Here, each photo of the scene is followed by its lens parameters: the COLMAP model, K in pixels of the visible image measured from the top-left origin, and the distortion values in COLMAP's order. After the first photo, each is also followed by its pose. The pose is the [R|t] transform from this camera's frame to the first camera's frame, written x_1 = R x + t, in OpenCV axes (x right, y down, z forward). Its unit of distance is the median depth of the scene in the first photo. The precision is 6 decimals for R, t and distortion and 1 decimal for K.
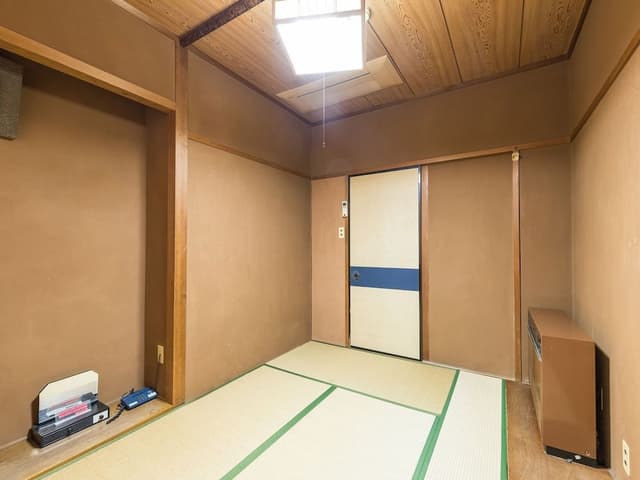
lens RADIAL K [[283.2, 0, 330.7], [0, 283.2, 240.4], [0, 0, 1]] dist [0.000102, 0.000019]
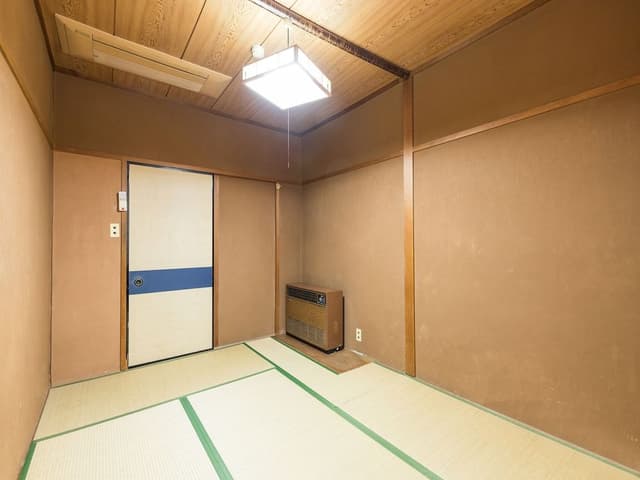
lens RADIAL K [[287.8, 0, 320.0], [0, 287.8, 240.0], [0, 0, 1]] dist [-0.001909, -0.000454]
pose [[0.360778, 0.008424, 0.932614, -0.587863], [-0.011805, 0.999920, -0.004465, -0.003969], [-0.932577, -0.009398, 0.360848, 0.199643]]
